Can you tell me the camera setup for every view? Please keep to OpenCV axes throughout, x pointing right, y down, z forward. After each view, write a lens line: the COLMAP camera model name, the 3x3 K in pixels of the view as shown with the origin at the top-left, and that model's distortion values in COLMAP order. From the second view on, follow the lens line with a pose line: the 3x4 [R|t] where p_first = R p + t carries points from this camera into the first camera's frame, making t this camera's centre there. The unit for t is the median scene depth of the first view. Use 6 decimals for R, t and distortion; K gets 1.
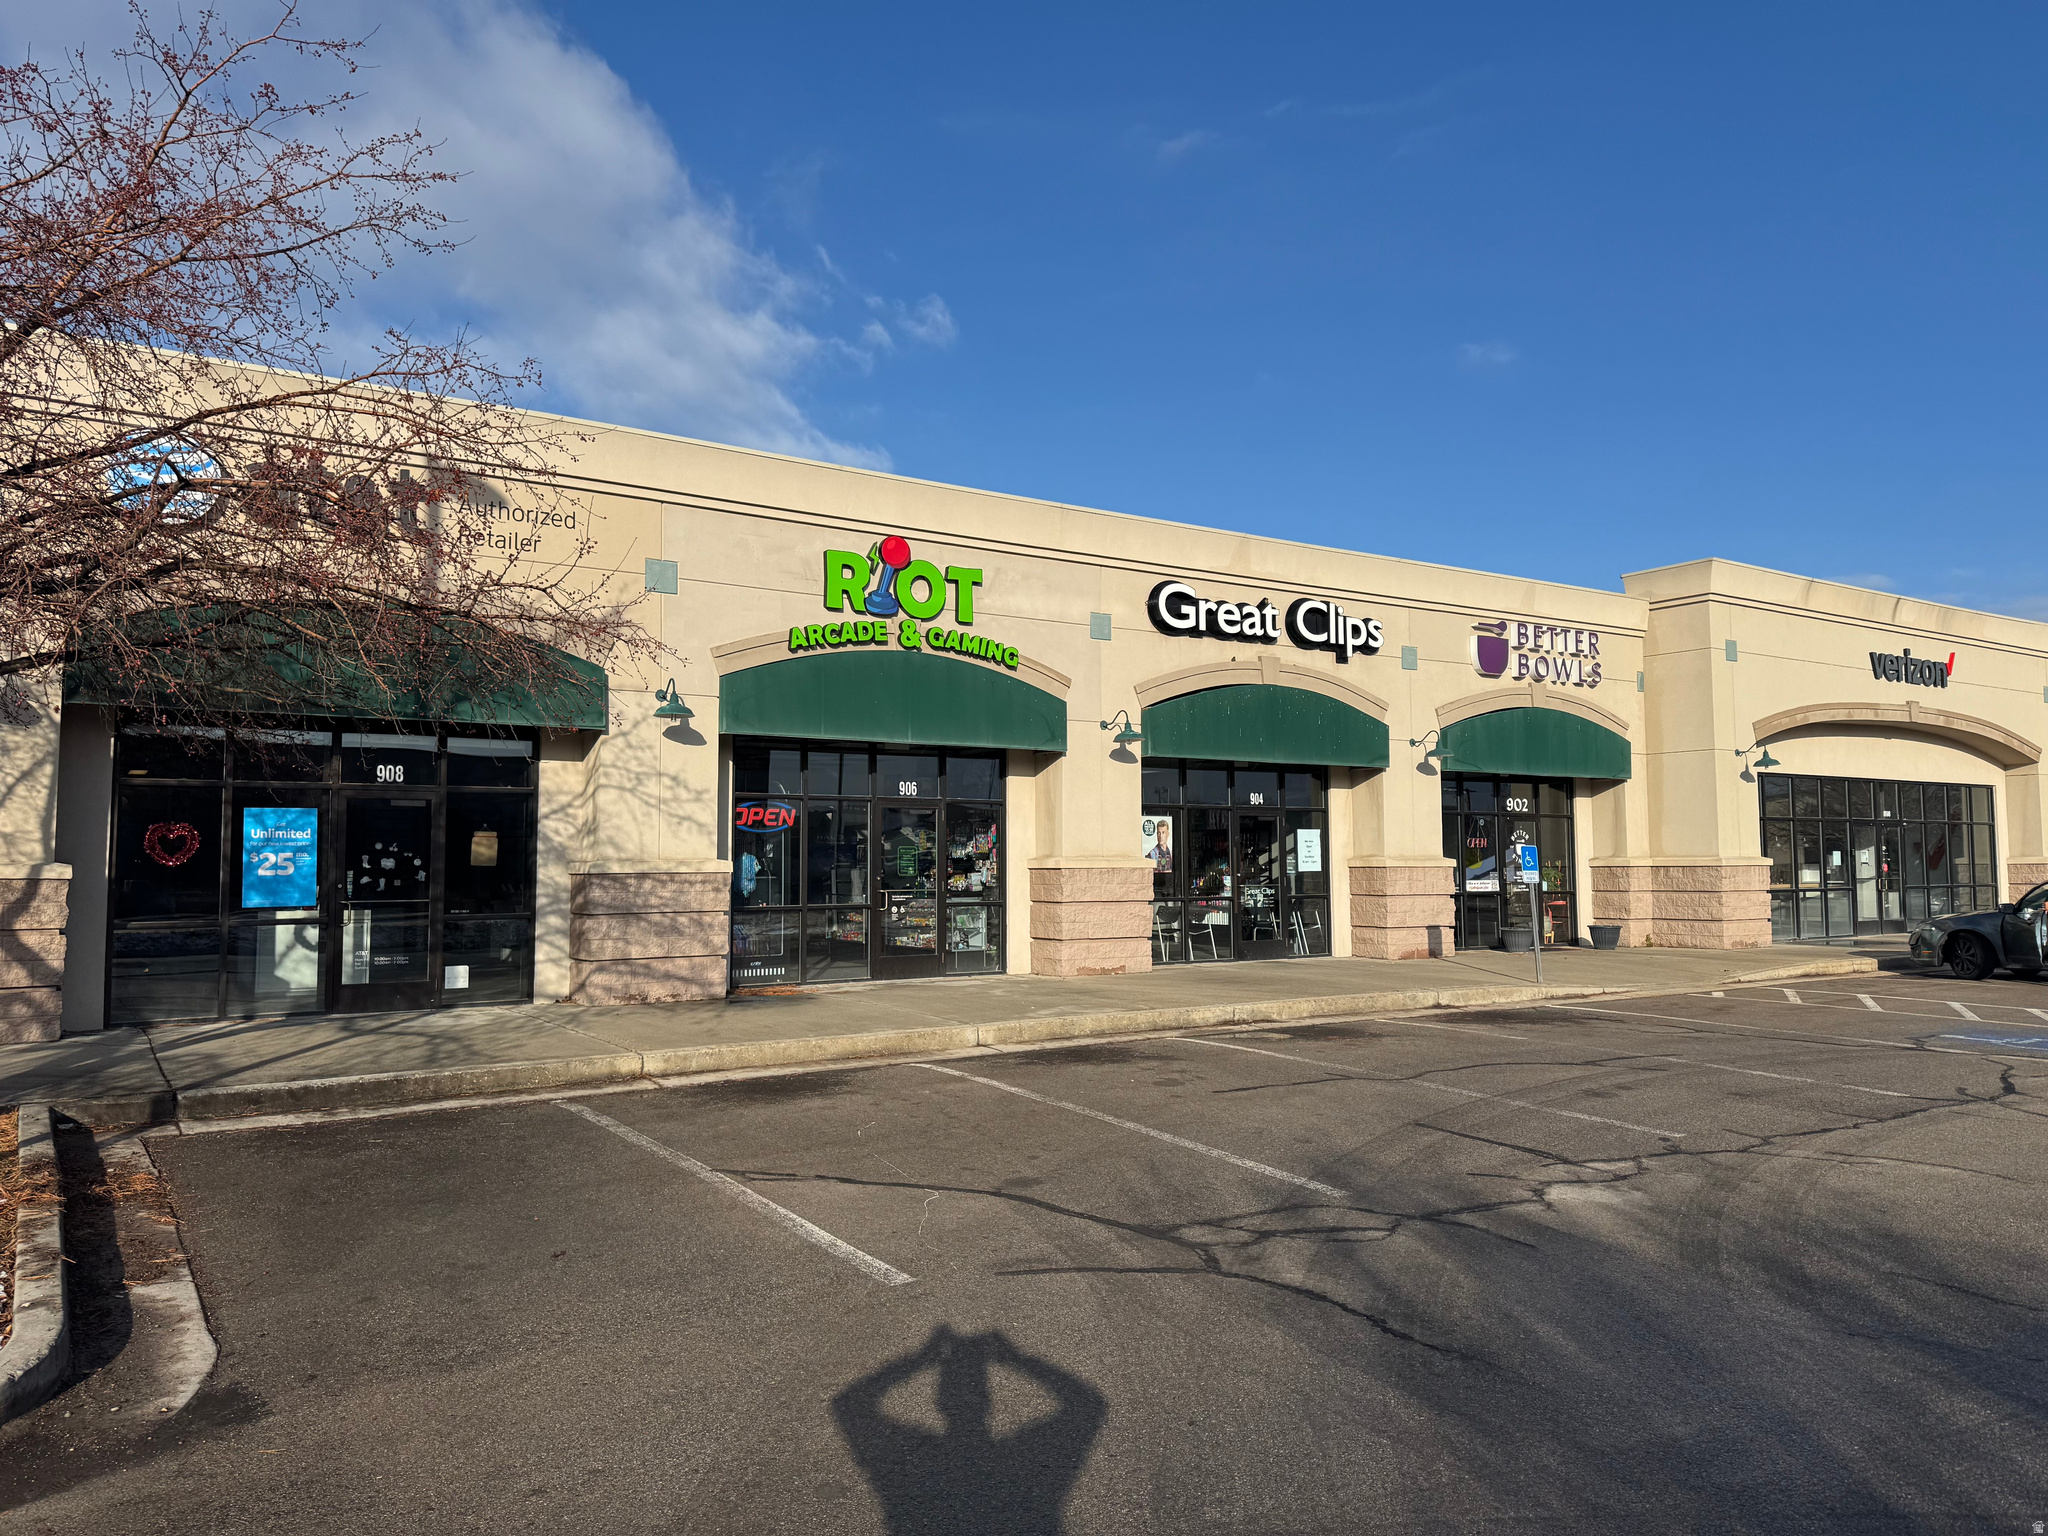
lens RADIAL K [[1425.9, 0, 1024.0], [0, 1425.9, 768.0], [0, 0, 1]] dist [0.095588, -0.139953]
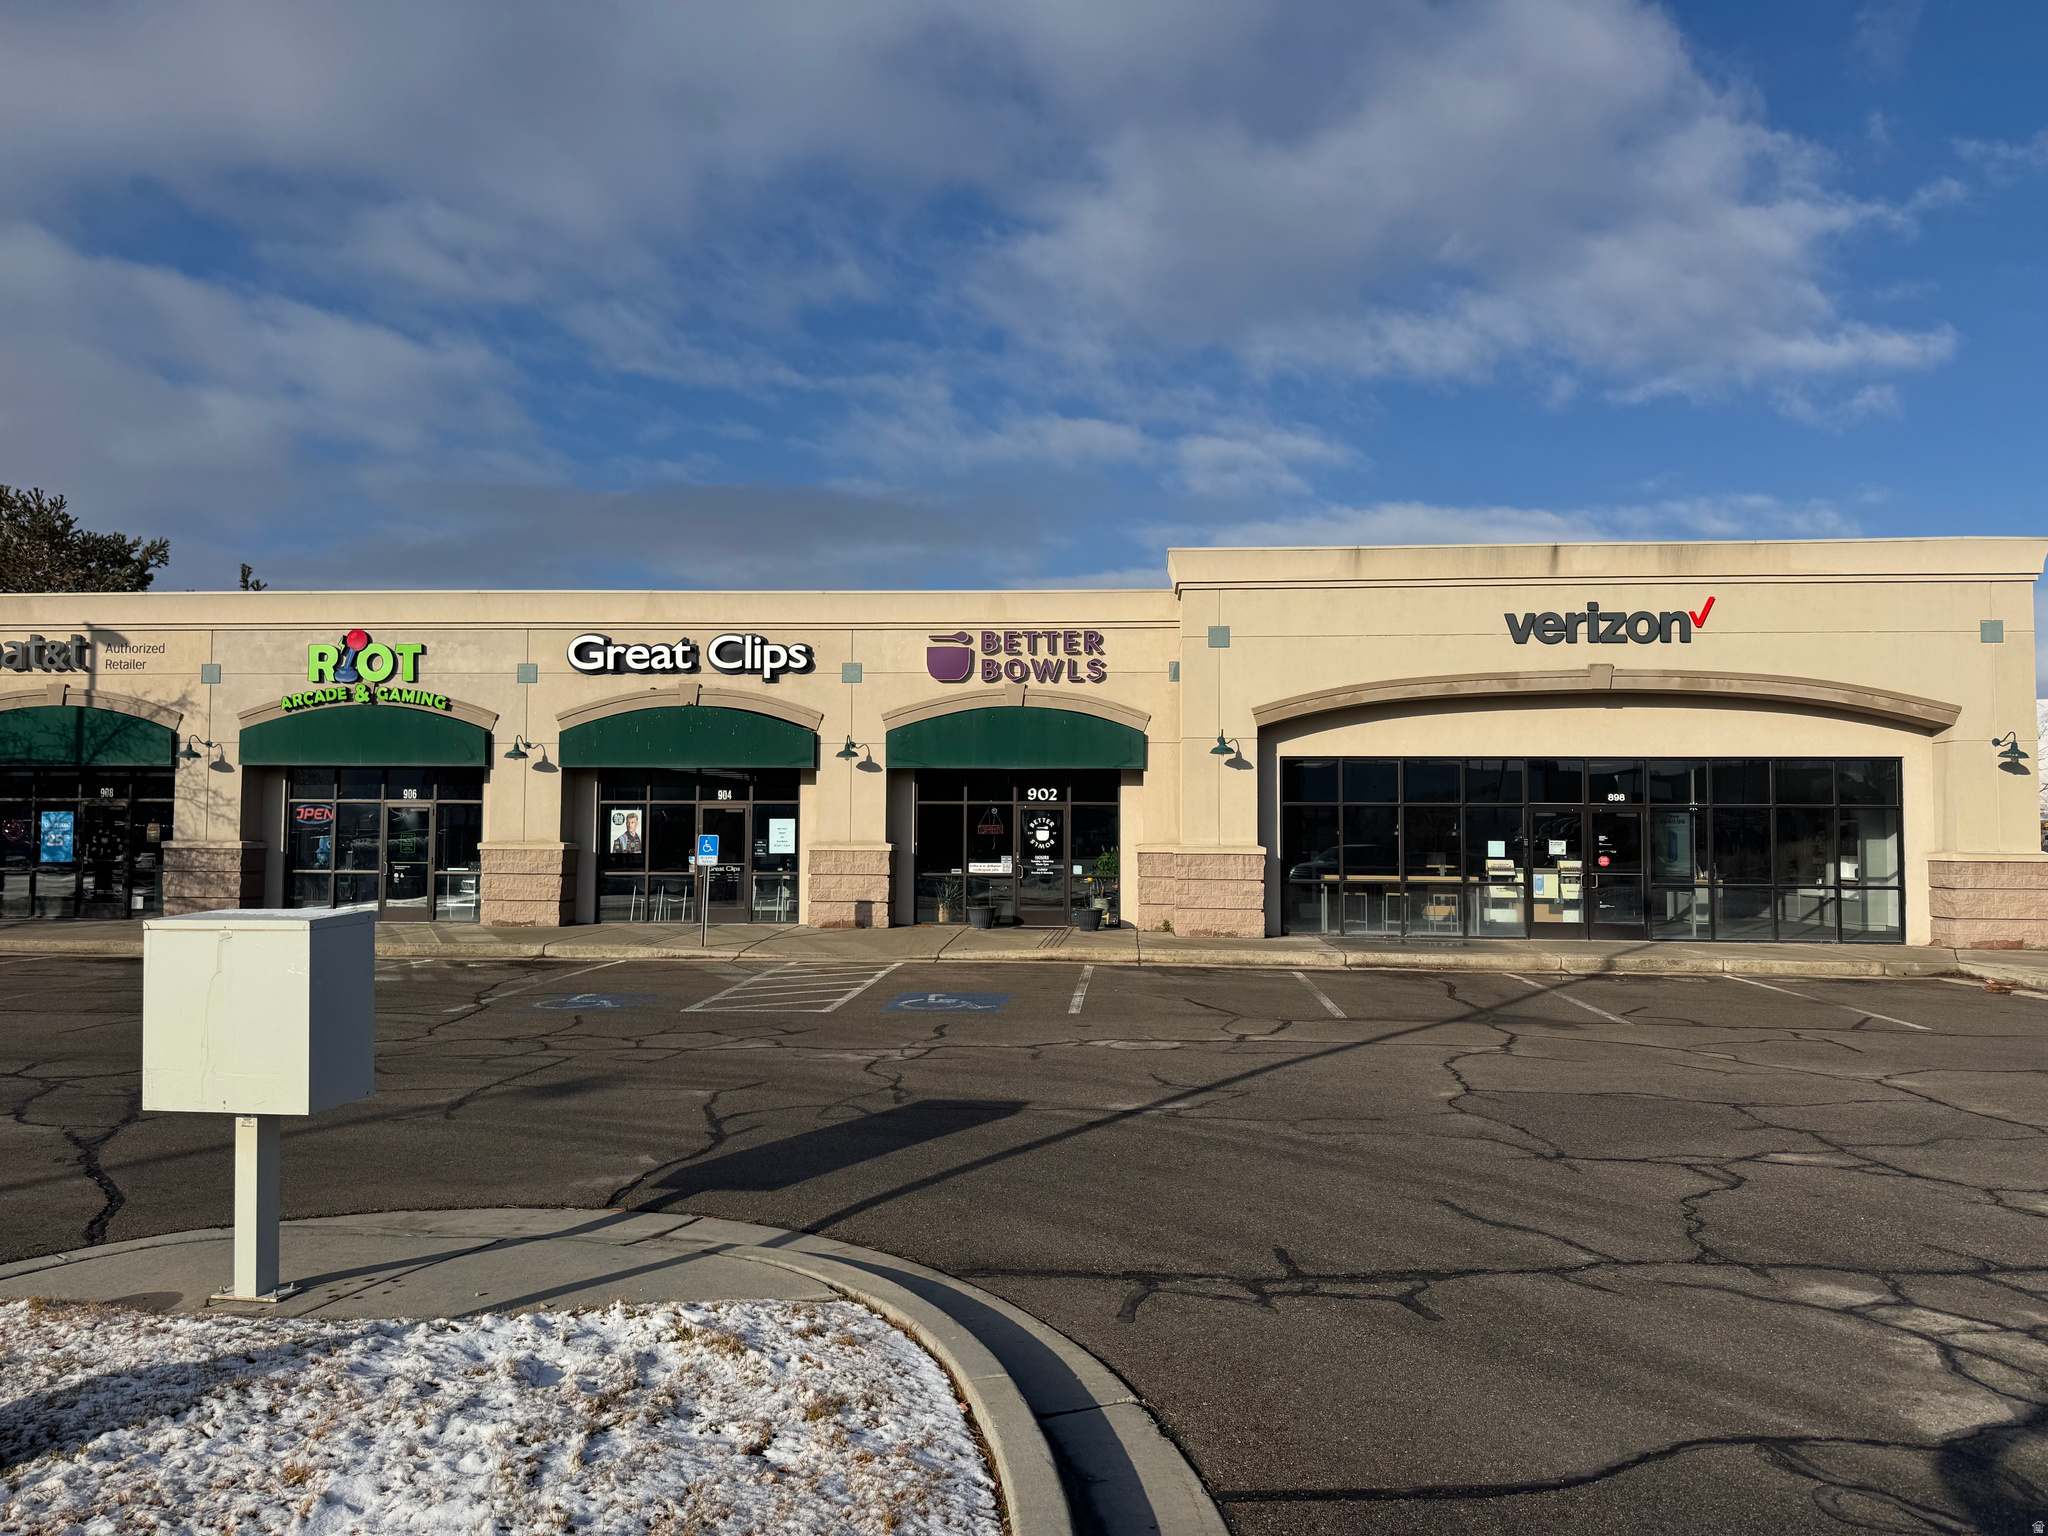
lens RADIAL K [[1363.7, 0, 1024.0], [0, 1363.7, 768.0], [0, 0, 1]] dist [0.135951, -0.187405]
pose [[0.792441, -0.020183, -0.609615, 1.154800], [0.030358, 0.999519, 0.006369, -0.001946], [0.609193, -0.023554, 0.792672, 0.215514]]
